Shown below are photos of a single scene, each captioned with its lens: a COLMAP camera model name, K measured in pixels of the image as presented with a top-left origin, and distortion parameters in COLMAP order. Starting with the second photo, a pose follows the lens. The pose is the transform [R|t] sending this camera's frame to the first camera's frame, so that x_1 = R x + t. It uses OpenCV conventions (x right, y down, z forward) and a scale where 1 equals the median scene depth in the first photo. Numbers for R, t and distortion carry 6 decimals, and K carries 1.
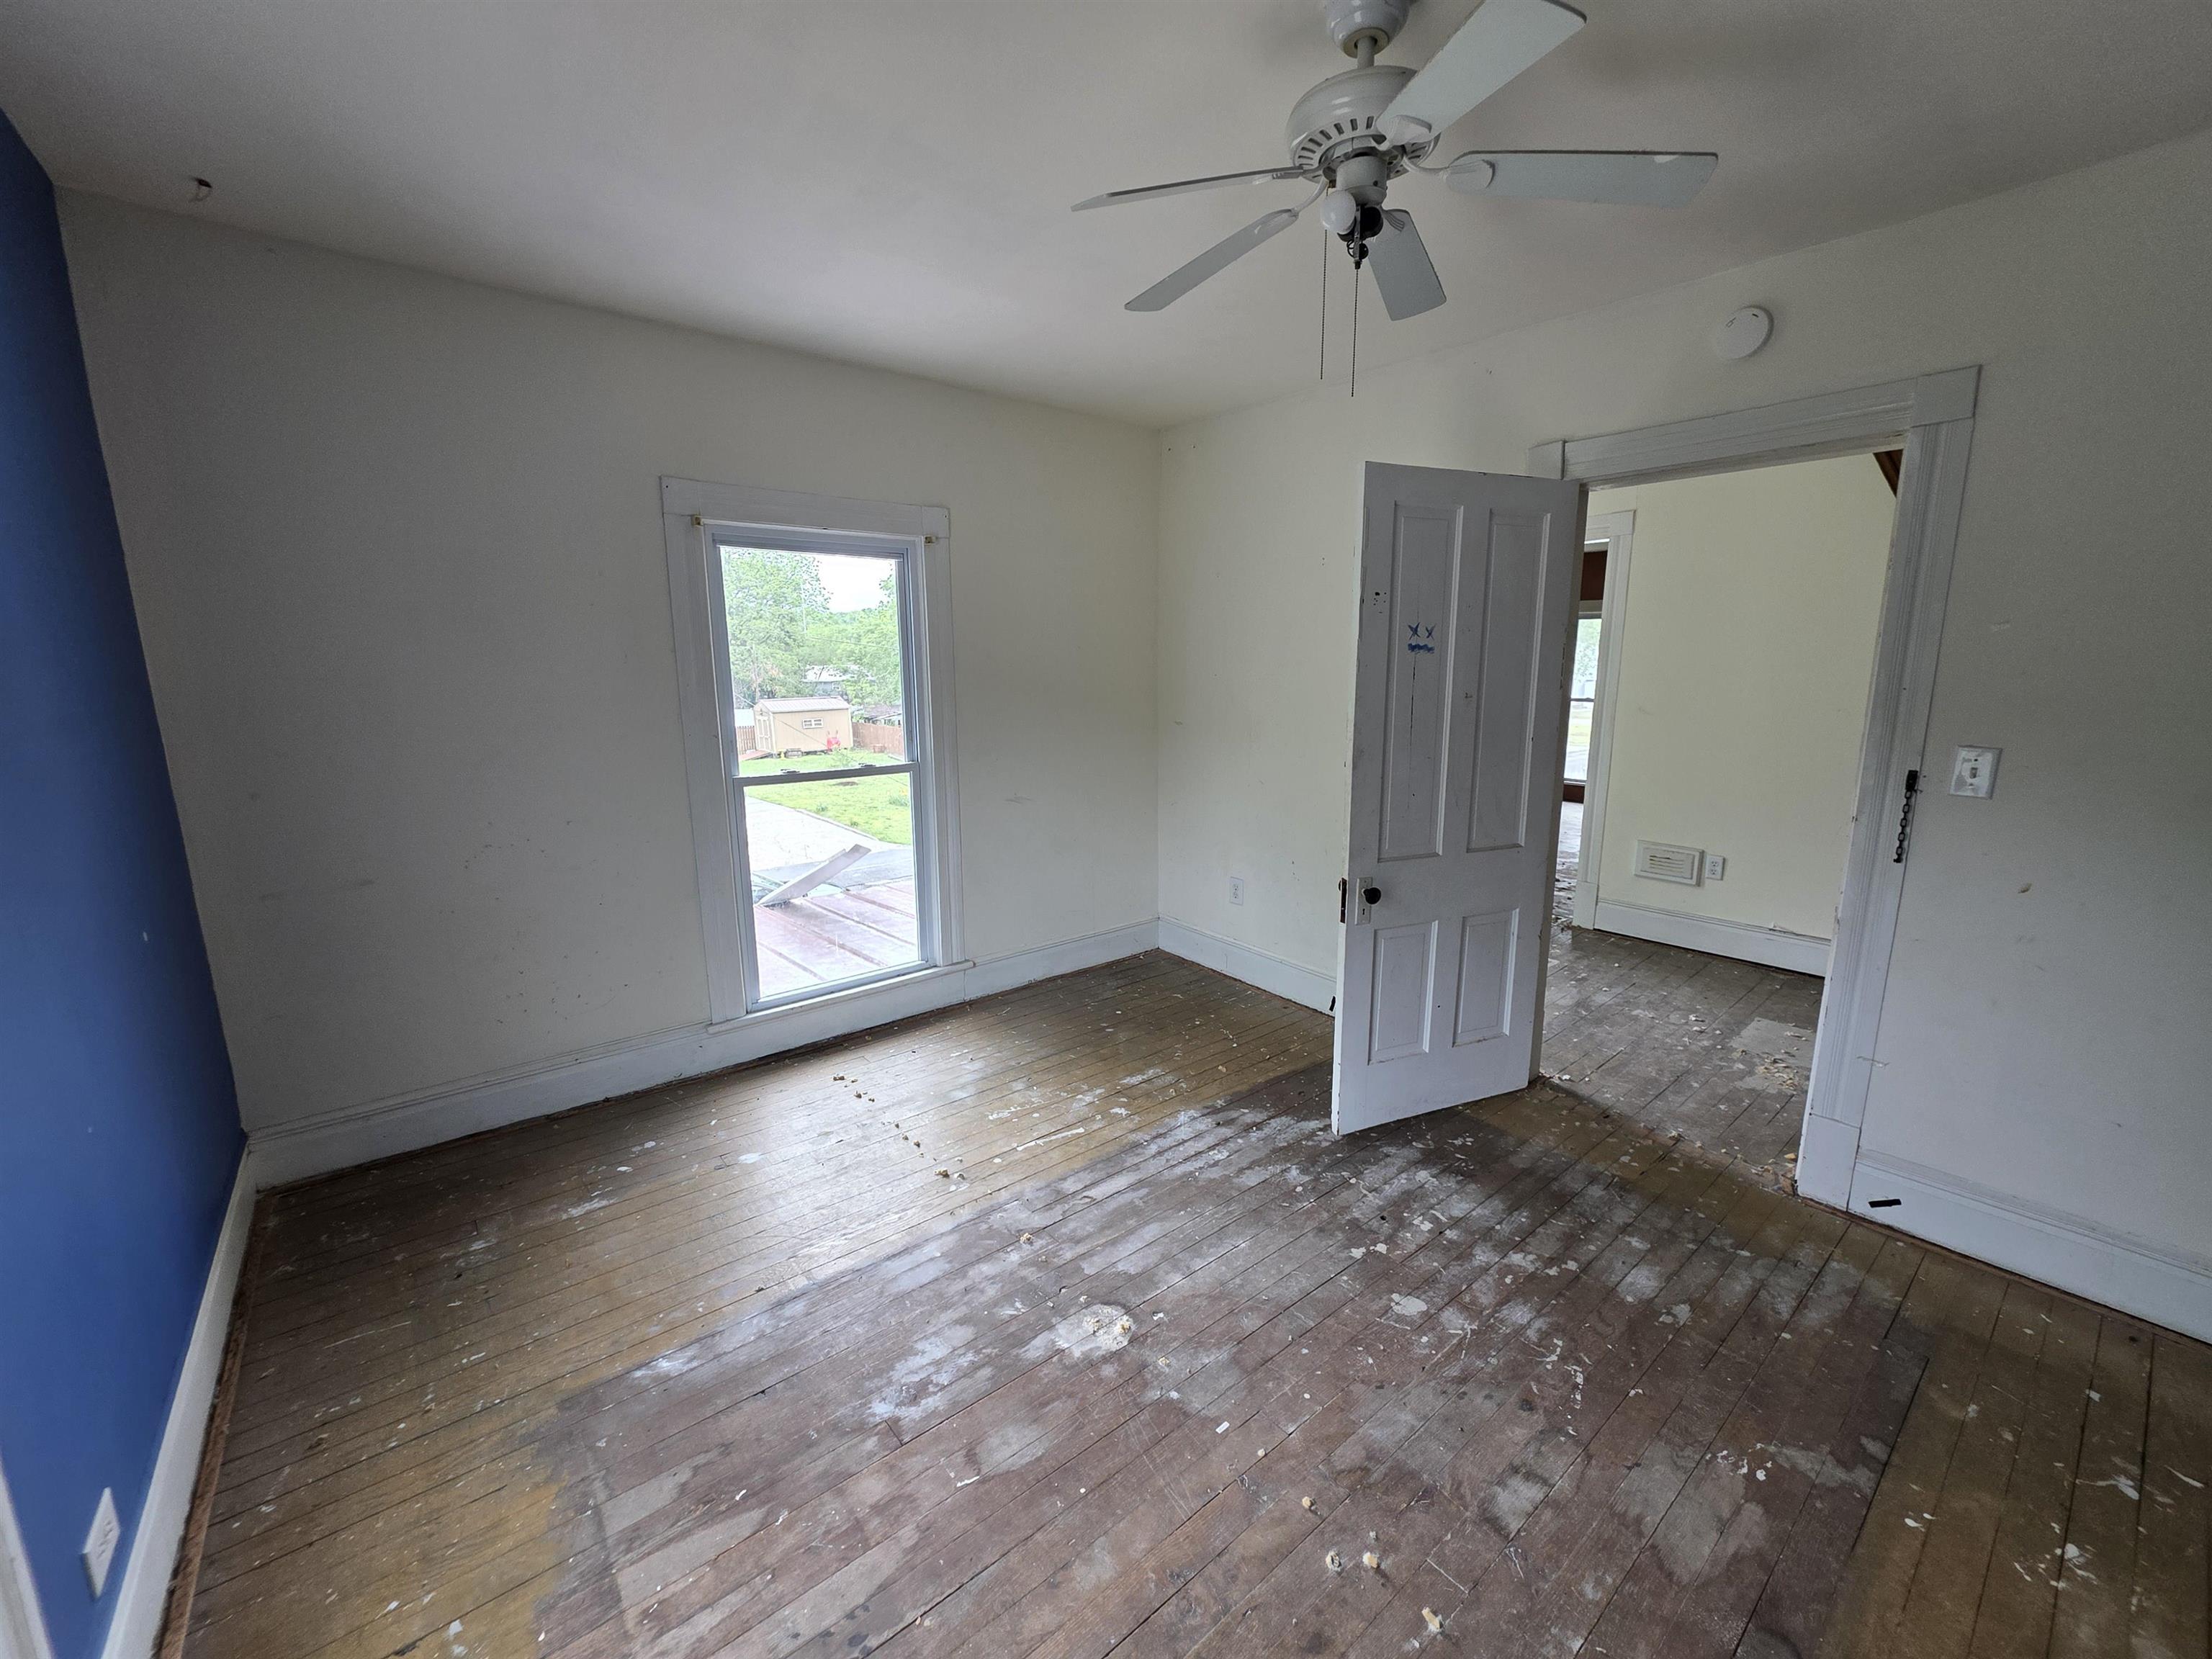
lens RADIAL K [[885.1, 0, 1104.8], [0, 885.1, 825.7], [0, 0, 1]] dist [-0.000378, 0.000727]
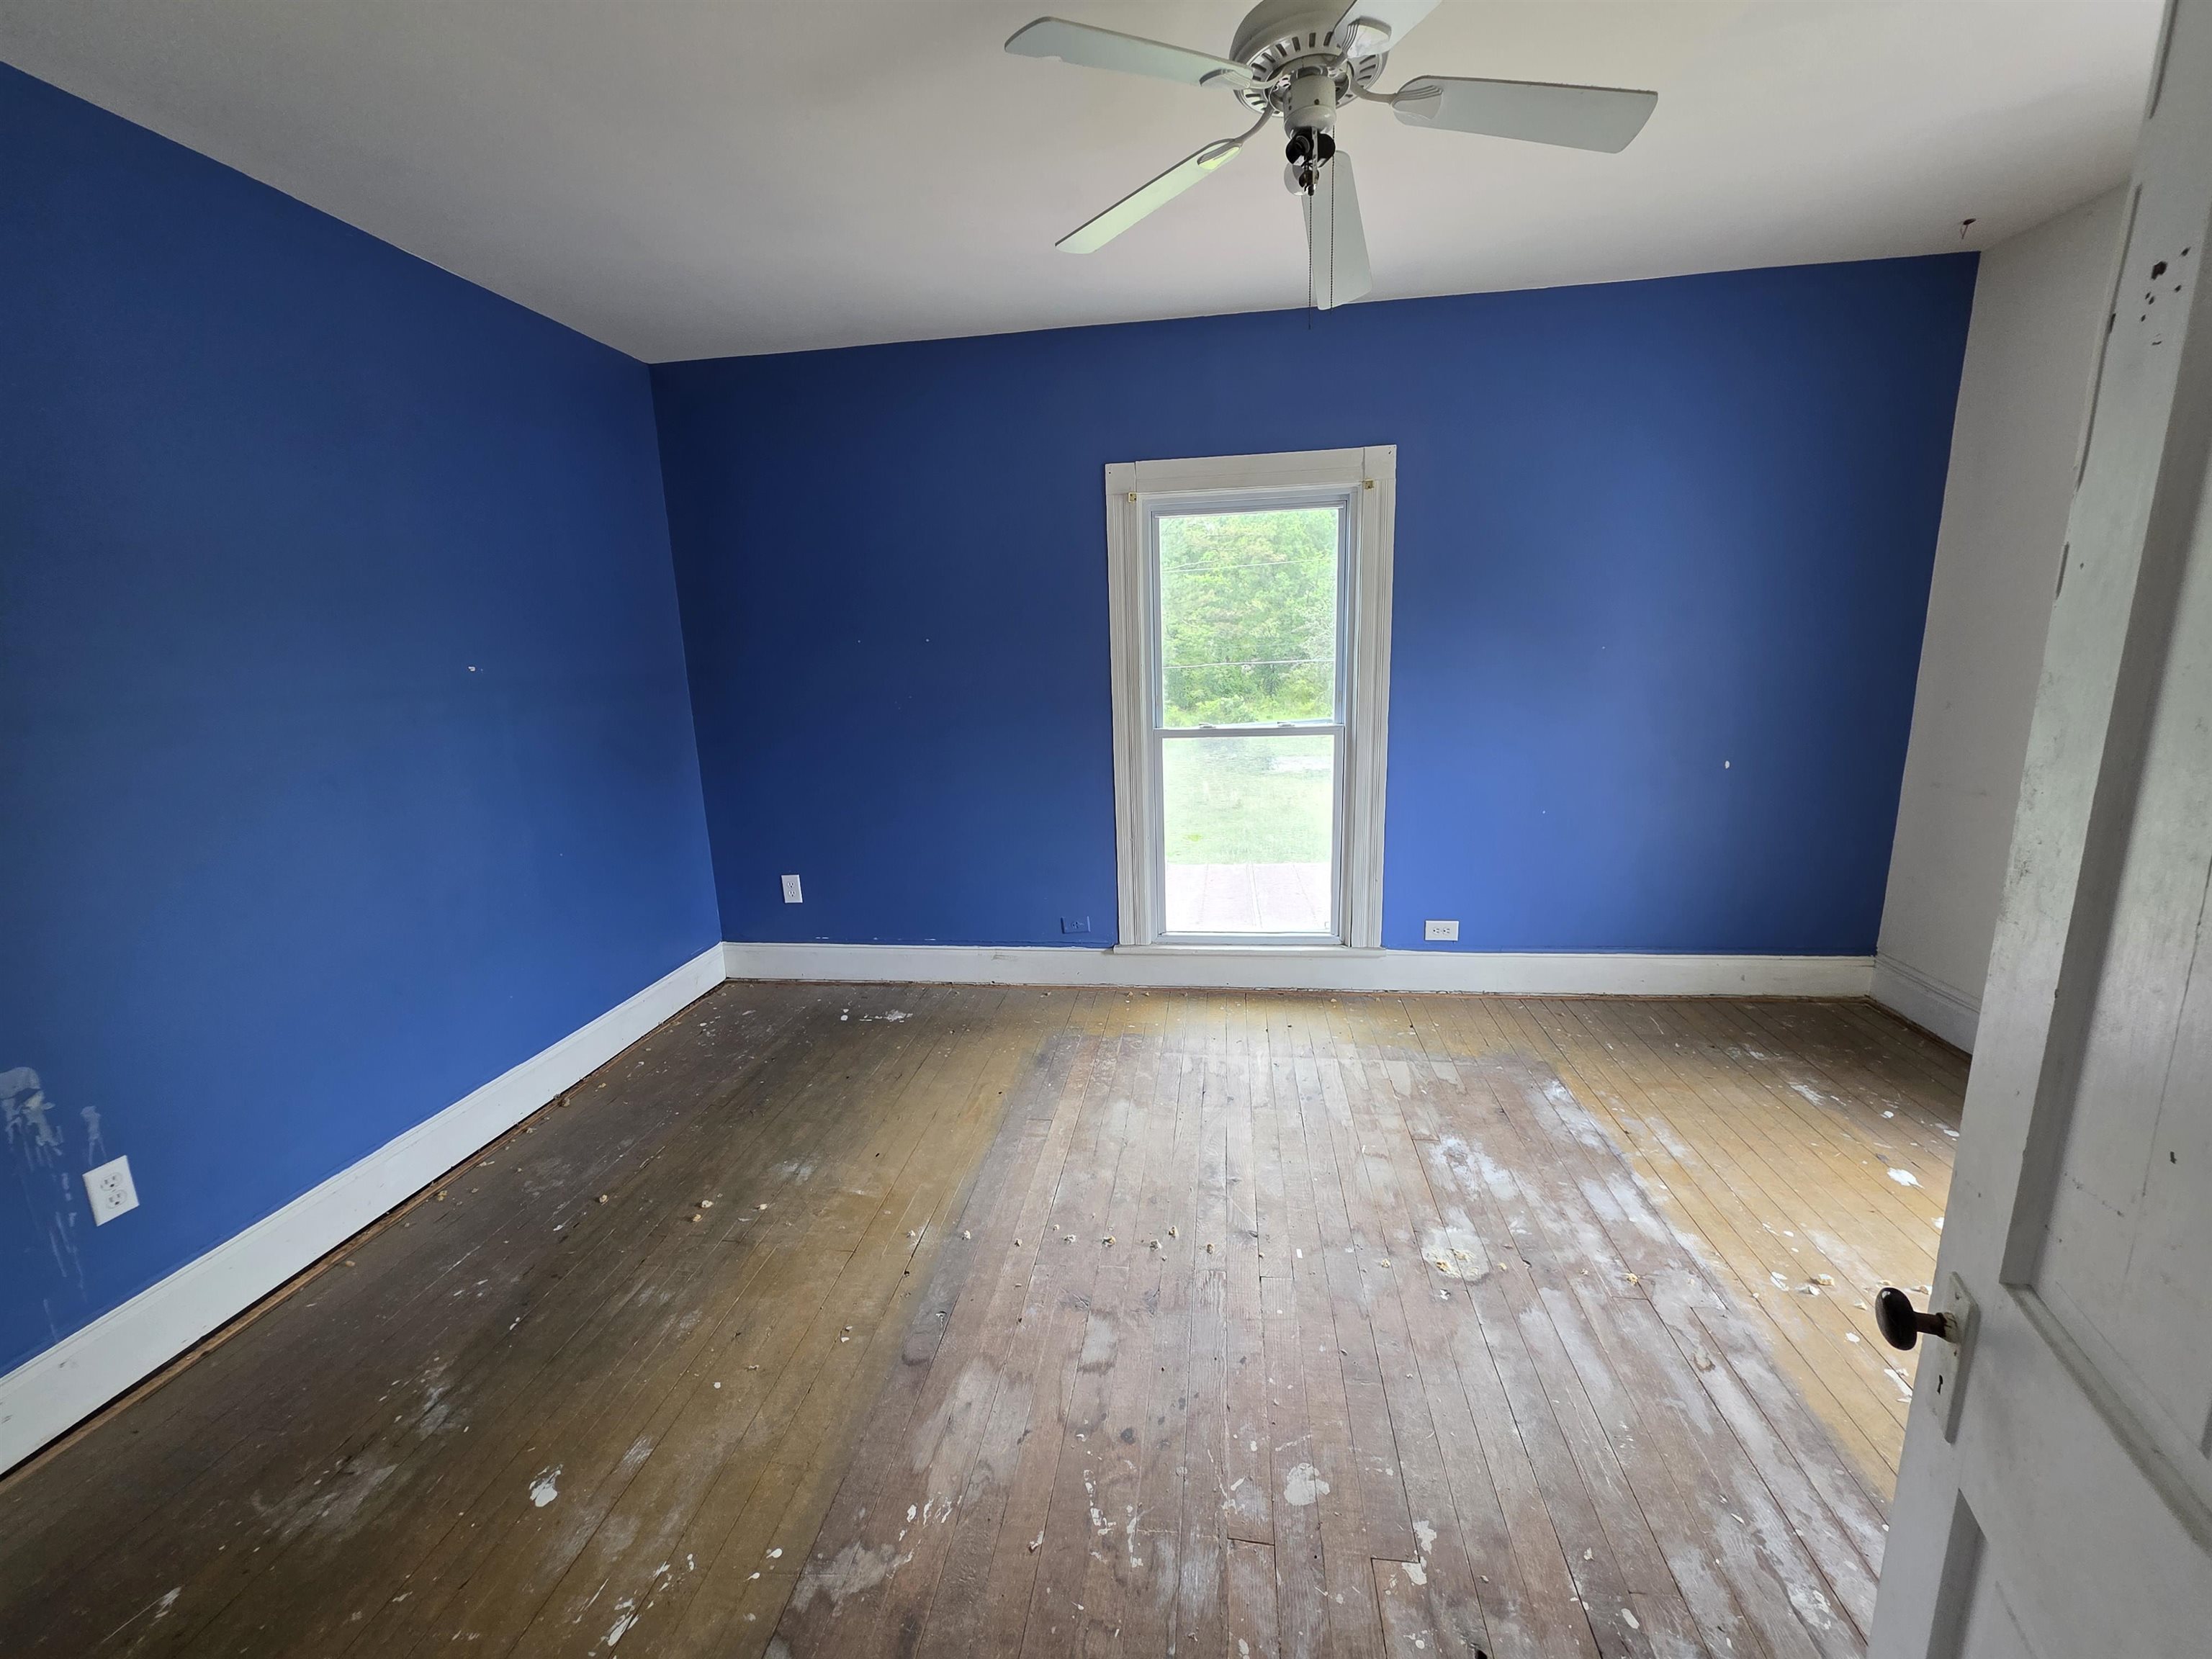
lens RADIAL K [[885.1, 0, 1106.7], [0, 885.1, 825.7], [0, 0, 1]] dist [-0.000378, 0.000727]
pose [[-0.726810, 0.166599, -0.666327, 0.867721], [-0.091525, 0.937992, 0.334356, -0.202894], [0.680713, 0.303999, -0.666494, 1.223762]]
